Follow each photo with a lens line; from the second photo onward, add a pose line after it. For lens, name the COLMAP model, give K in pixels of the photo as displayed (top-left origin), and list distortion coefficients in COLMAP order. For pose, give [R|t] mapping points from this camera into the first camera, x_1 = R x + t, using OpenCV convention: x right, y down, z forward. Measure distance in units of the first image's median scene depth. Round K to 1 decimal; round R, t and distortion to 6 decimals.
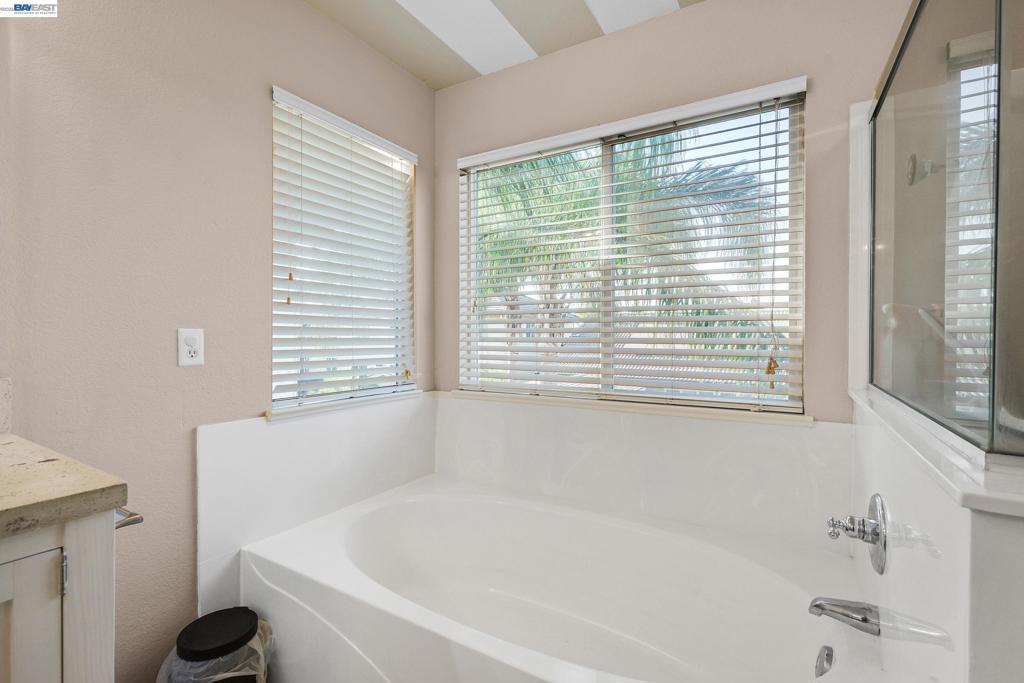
lens RADIAL K [[461.8, 0, 508.6], [0, 461.8, 337.9], [0, 0, 1]] dist [0.001237, -0.000043]
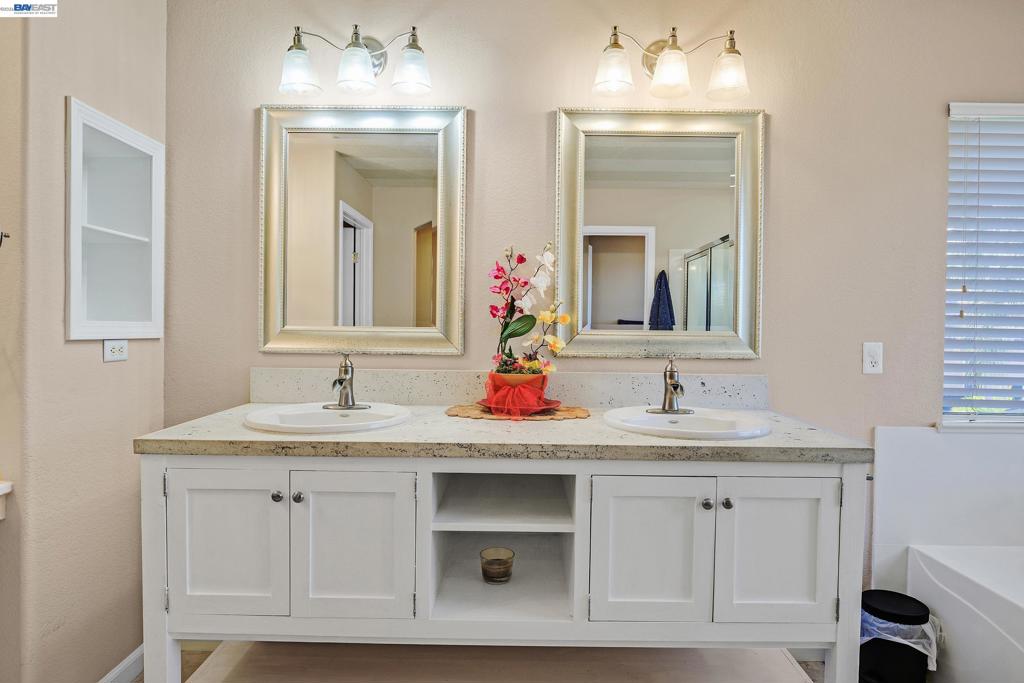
lens RADIAL K [[592.8, 0, 513.1], [0, 592.8, 338.4], [0, 0, 1]] dist [-0.011669, 0.002269]
pose [[0.517128, 0.016853, -0.855742, 0.107744], [-0.016313, 0.999819, 0.009832, -0.025633], [0.855753, 0.008875, 0.517309, -0.481071]]
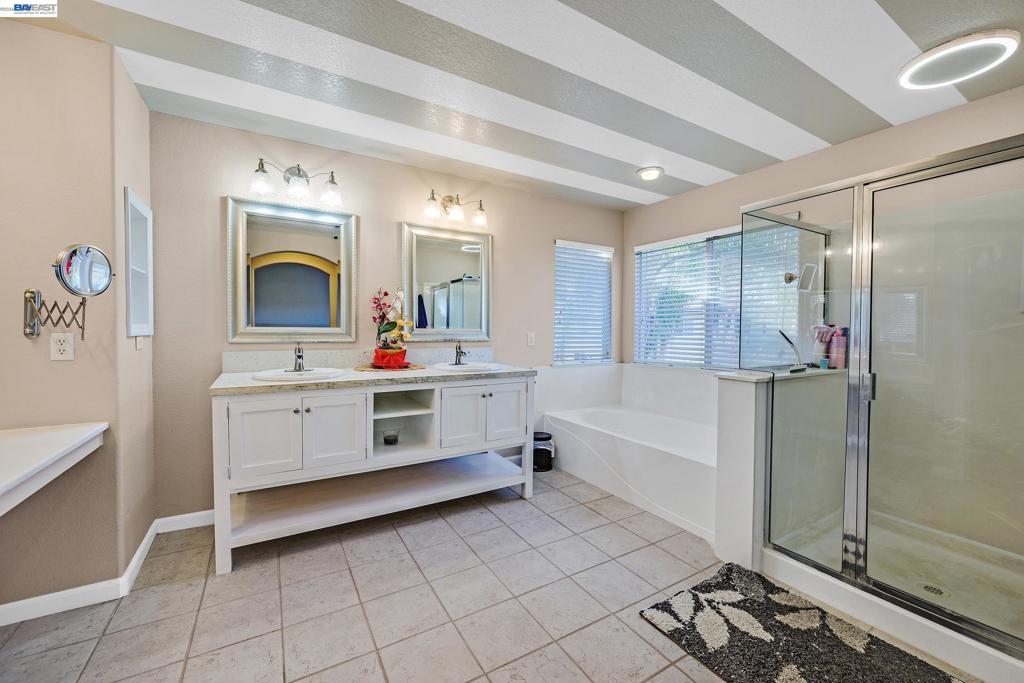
lens RADIAL K [[413.1, 0, 508.6], [0, 413.1, 338.4], [0, 0, 1]] dist [-0.005926, 0.000803]
pose [[0.883554, 0.014317, -0.468111, 0.347950], [-0.008389, 0.999856, 0.014745, -0.020916], [0.468255, -0.009101, 0.883547, -1.171032]]
